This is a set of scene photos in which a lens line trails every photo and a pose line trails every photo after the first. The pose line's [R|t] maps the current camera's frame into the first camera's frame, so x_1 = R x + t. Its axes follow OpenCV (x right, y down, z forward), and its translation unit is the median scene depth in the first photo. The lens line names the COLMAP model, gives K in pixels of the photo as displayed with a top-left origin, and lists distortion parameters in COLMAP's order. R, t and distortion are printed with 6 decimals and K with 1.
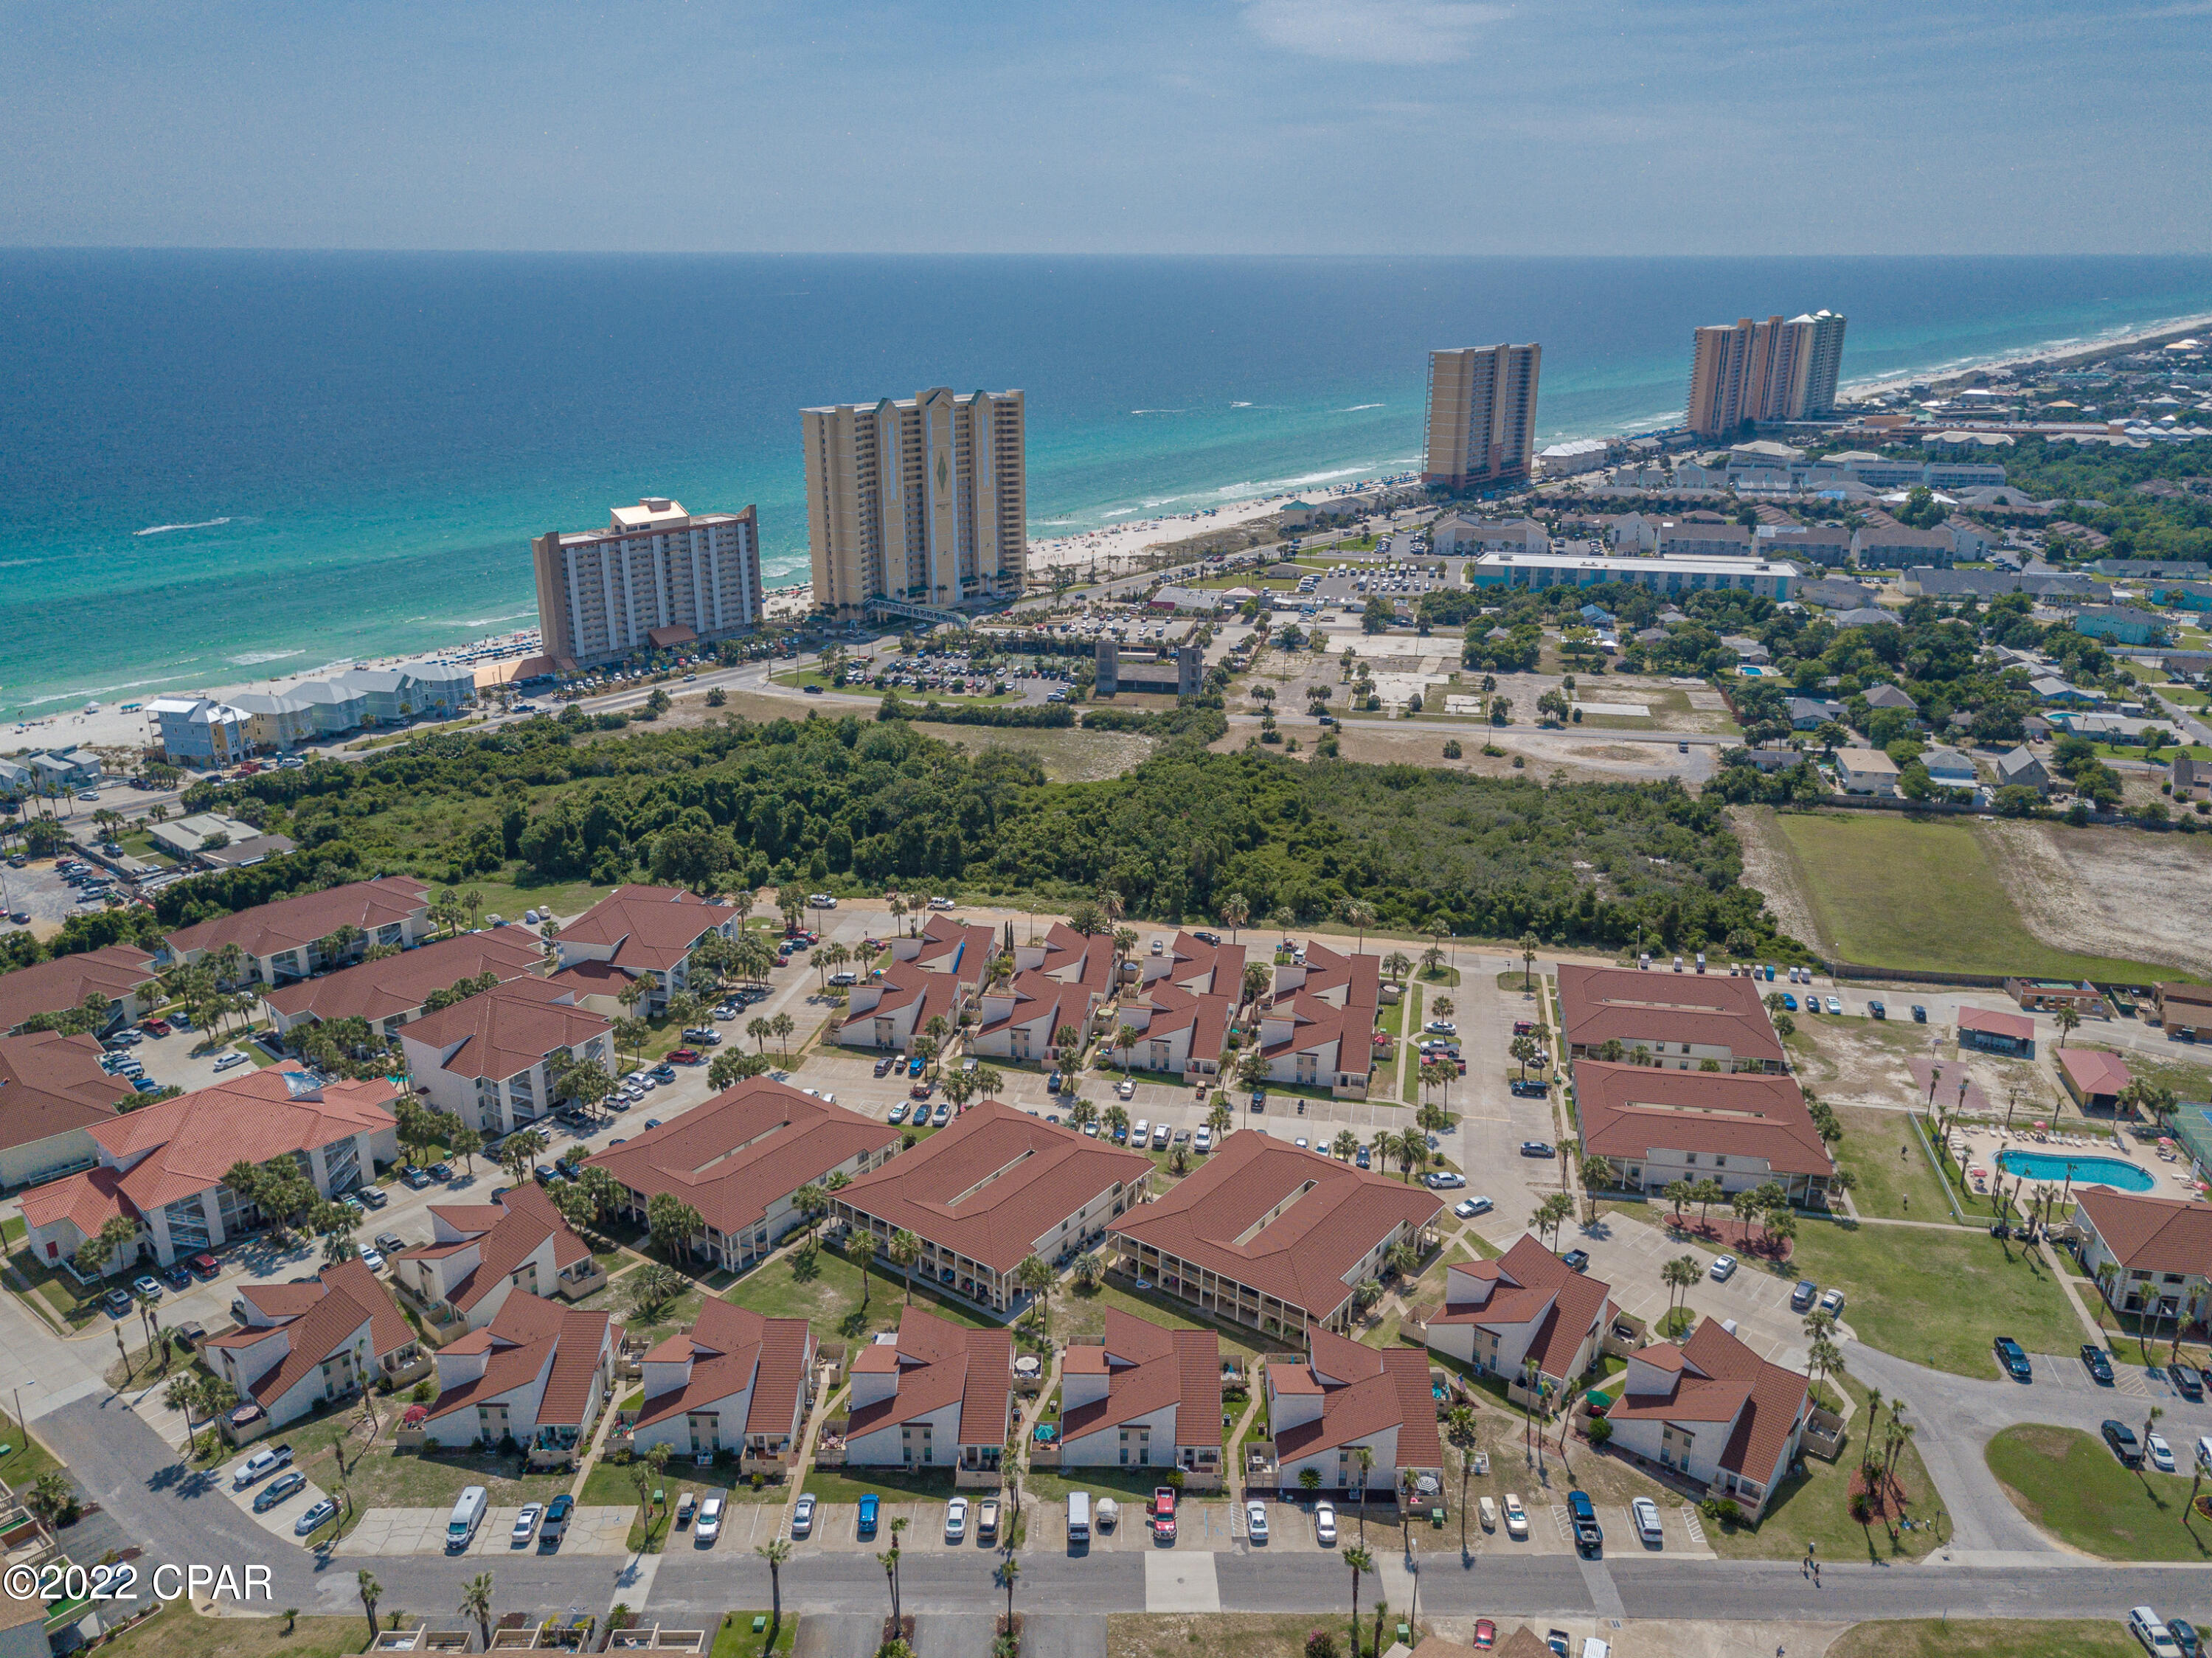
lens RADIAL K [[1709.1, 0, 1105.7], [0, 1709.1, 823.0], [0, 0, 1]] dist [0.021890, -0.021487]
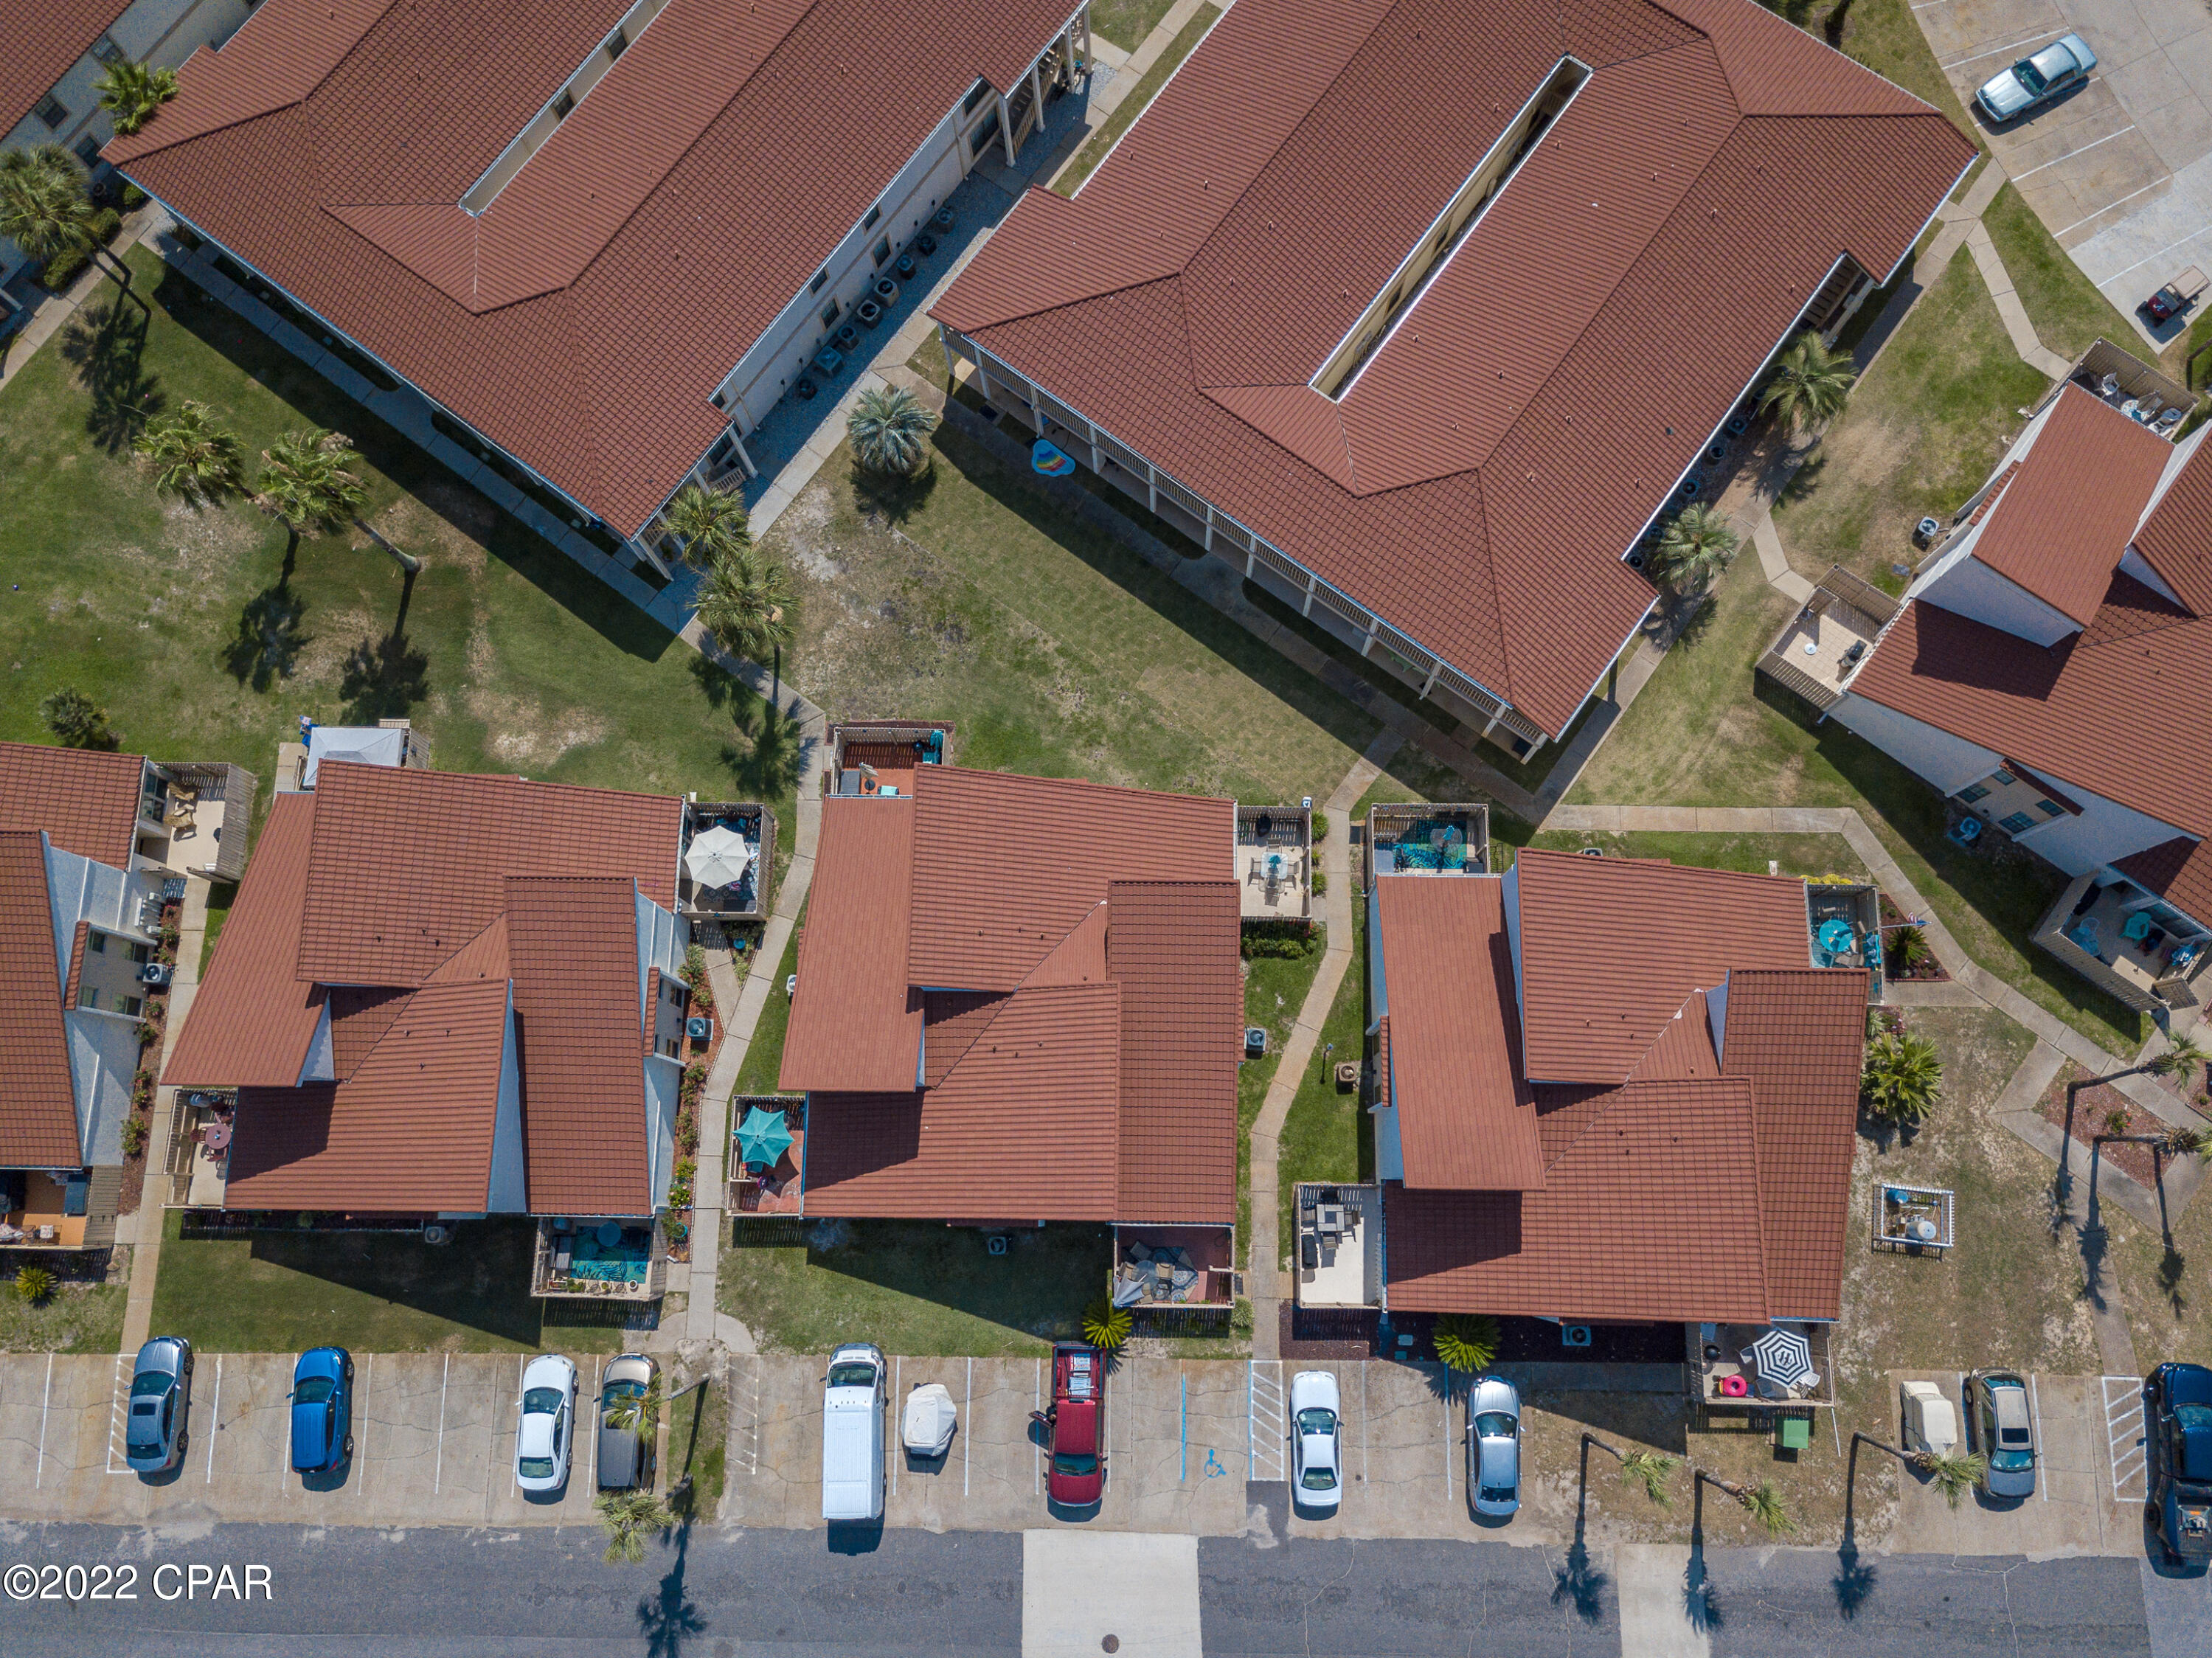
lens RADIAL K [[1709.1, 0, 1094.0], [0, 1709.1, 851.9], [0, 0, 1]] dist [0.021890, -0.021487]
pose [[0.999337, -0.005531, -0.035993, 0.033524], [0.033651, 0.518002, 0.854717, 0.004370], [0.013917, -0.855361, 0.517845, 0.576171]]
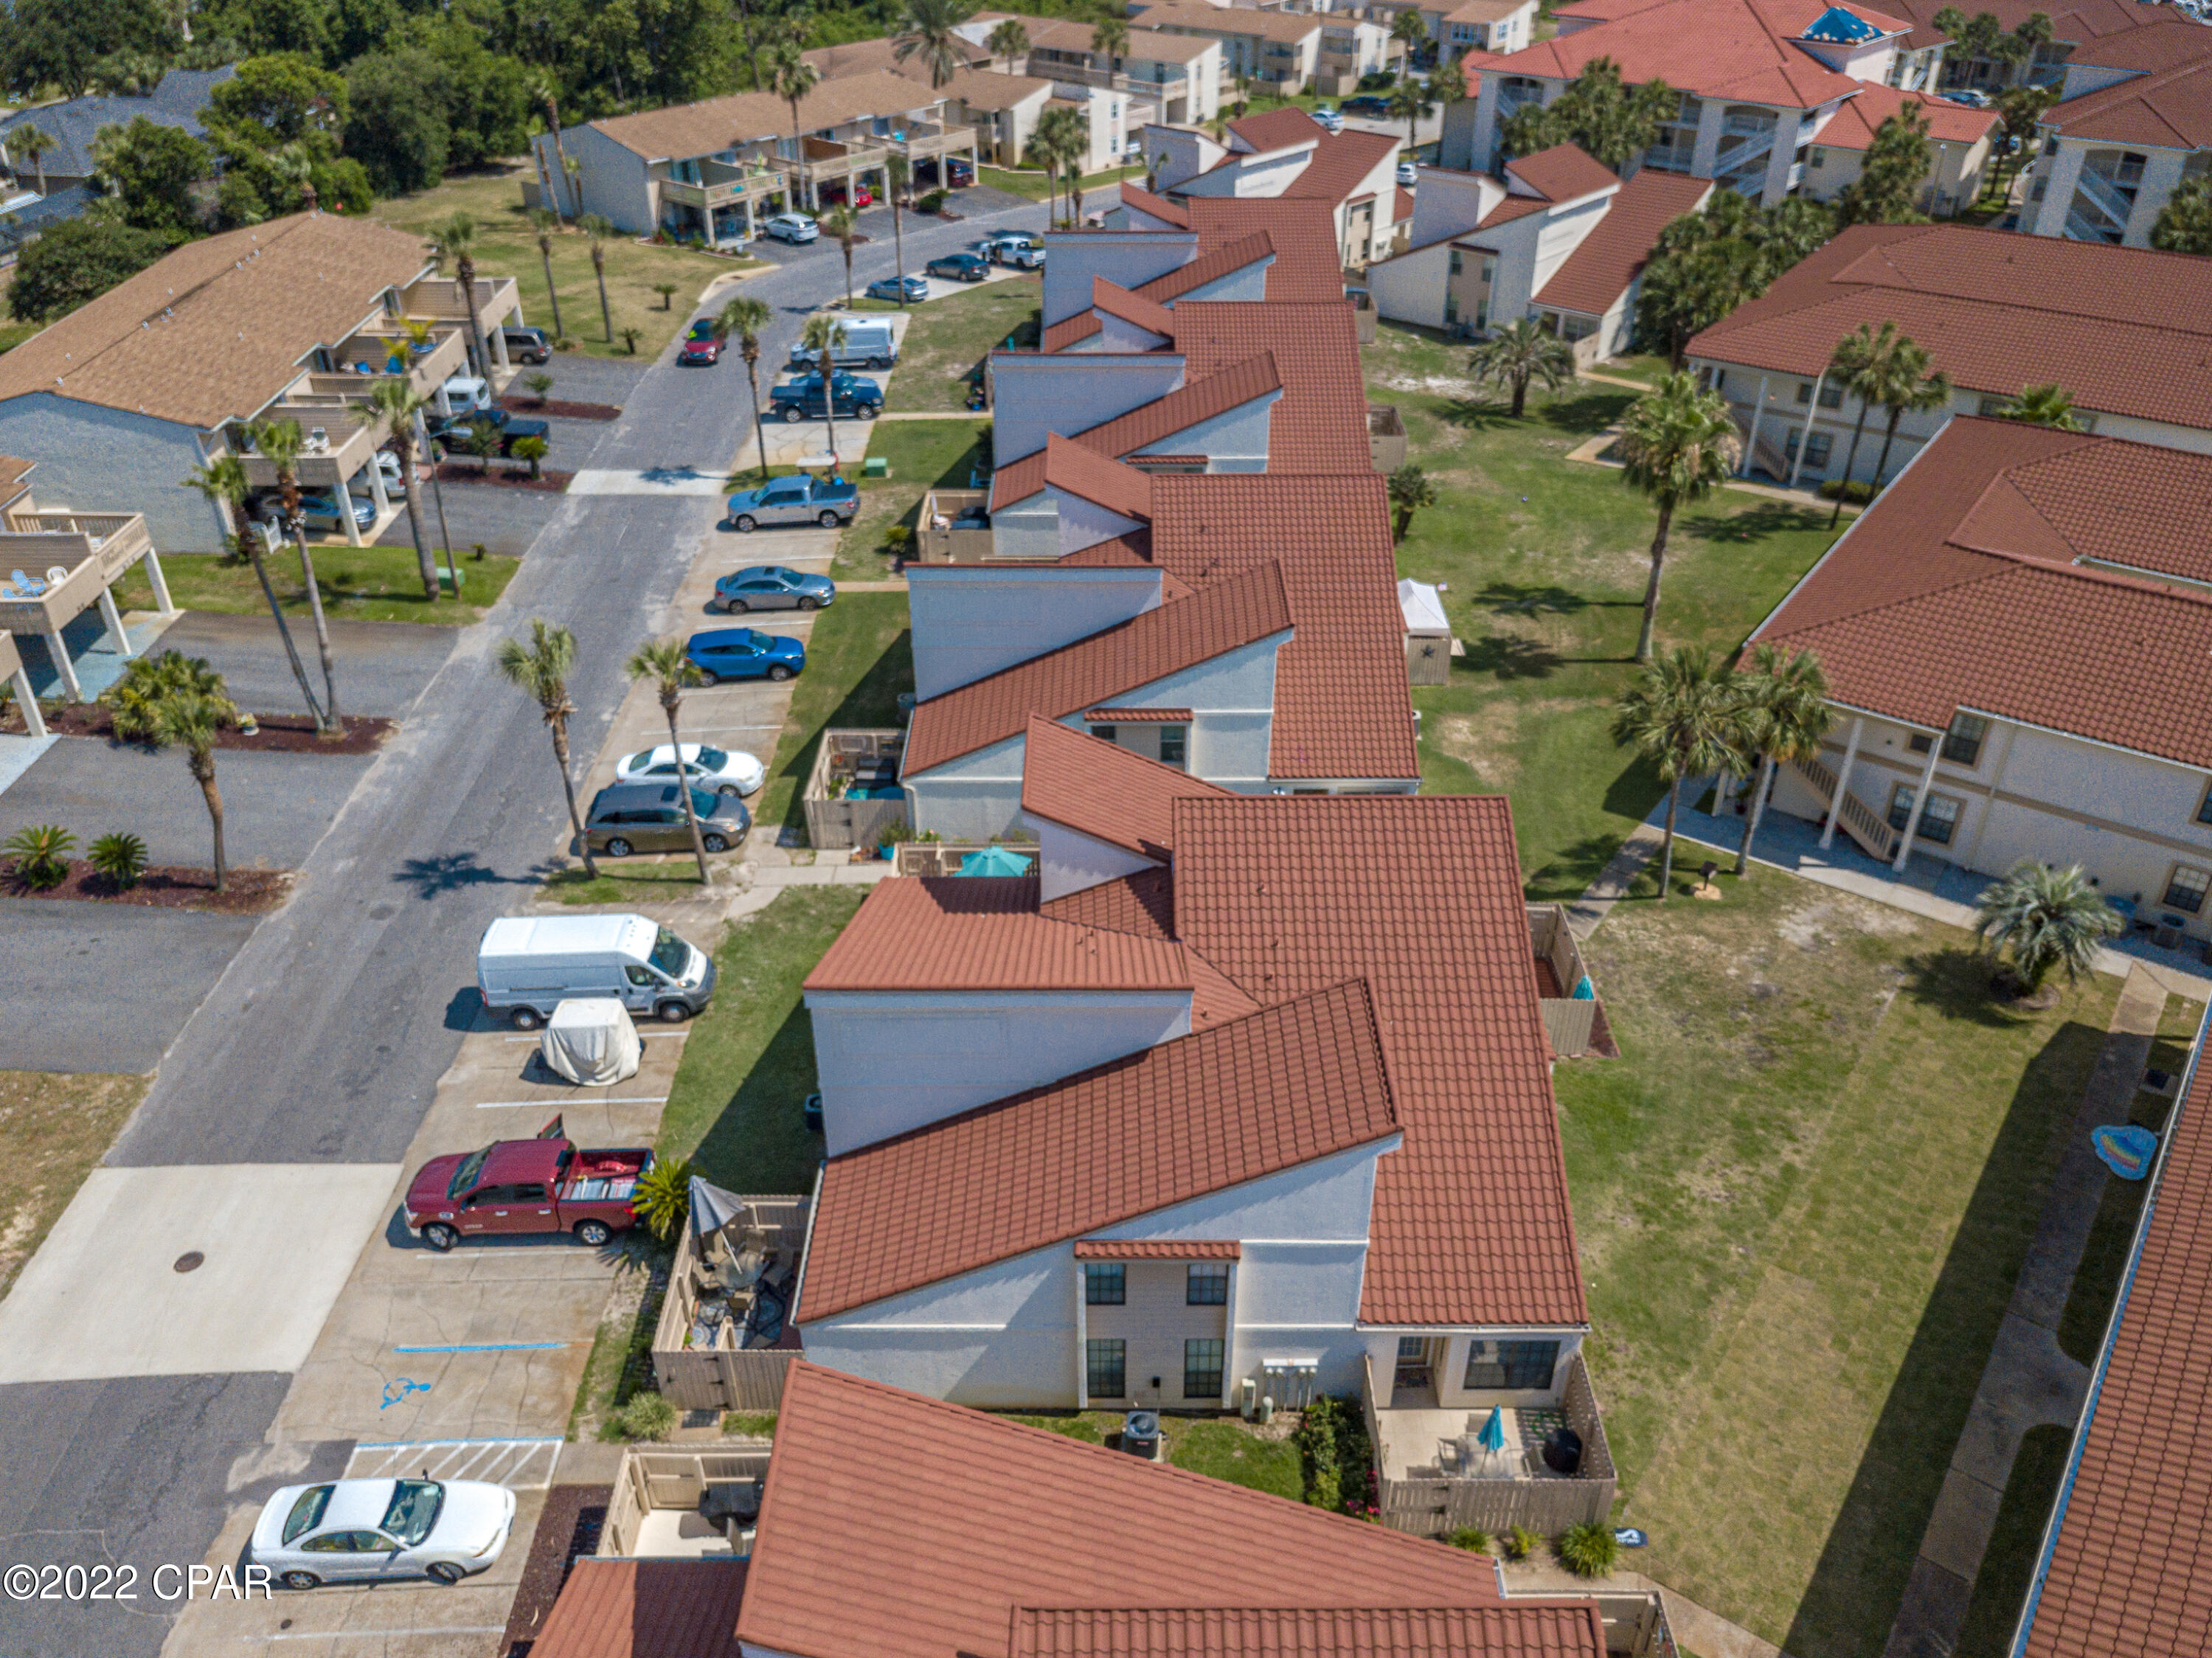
lens RADIAL K [[1709.1, 0, 1101.8], [0, 1709.1, 853.1], [0, 0, 1]] dist [0.021890, -0.021487]
pose [[0.012048, 0.548760, -0.835893, 0.136024], [-0.320338, 0.794013, 0.516649, 0.133298], [0.947227, 0.261544, 0.185355, 0.645008]]
